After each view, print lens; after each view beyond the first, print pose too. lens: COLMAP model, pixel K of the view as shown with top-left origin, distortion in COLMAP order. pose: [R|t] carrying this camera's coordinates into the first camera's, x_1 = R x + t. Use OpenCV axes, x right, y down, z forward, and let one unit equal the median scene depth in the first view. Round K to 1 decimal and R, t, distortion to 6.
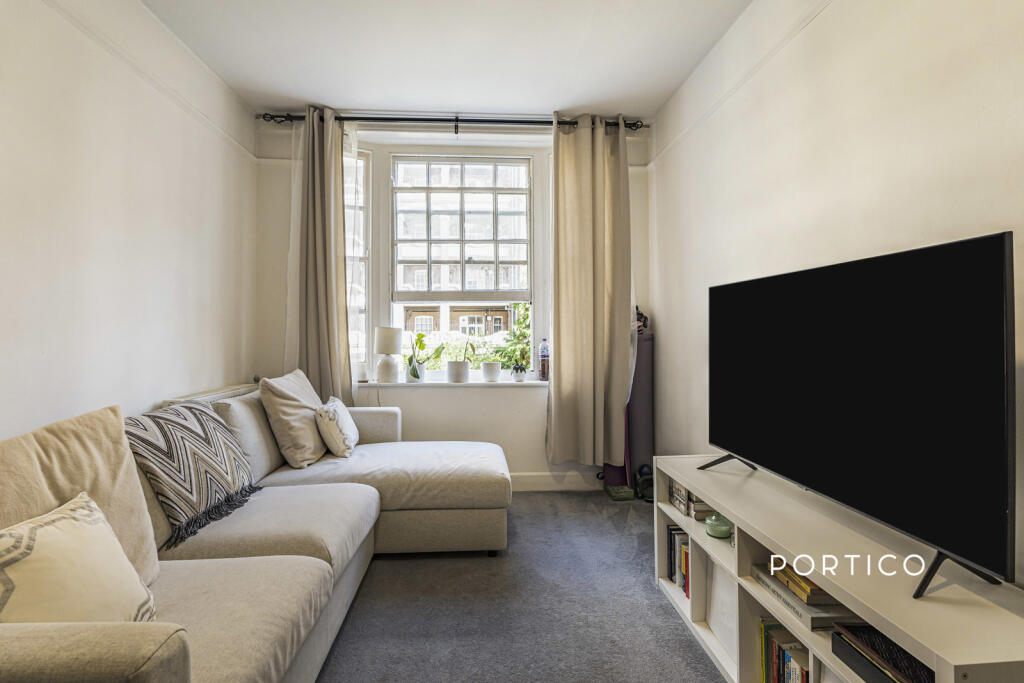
lens RADIAL K [[493.8, 0, 508.7], [0, 493.8, 330.8], [0, 0, 1]] dist [-0.013599, 0.000279]
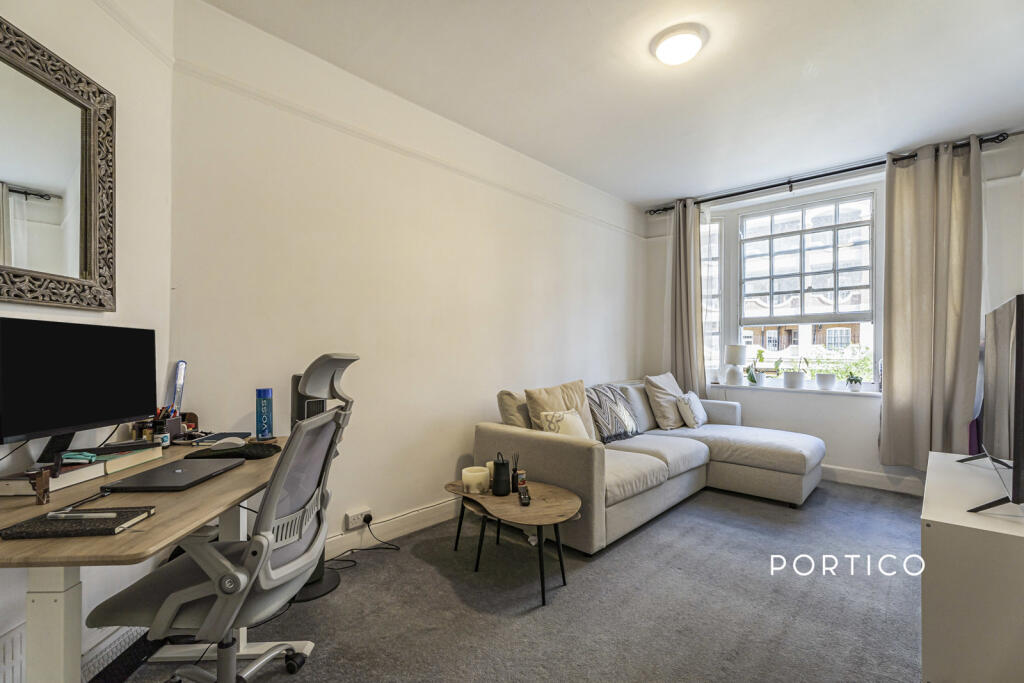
lens RADIAL K [[462.9, 0, 512.0], [0, 462.9, 341.5], [0, 0, 1]] dist [0.000940, 0.000023]
pose [[0.700711, -0.006715, -0.713414, 0.248899], [0.003140, 0.999975, -0.006328, -0.011127], [0.713438, 0.002194, 0.700714, -0.356982]]
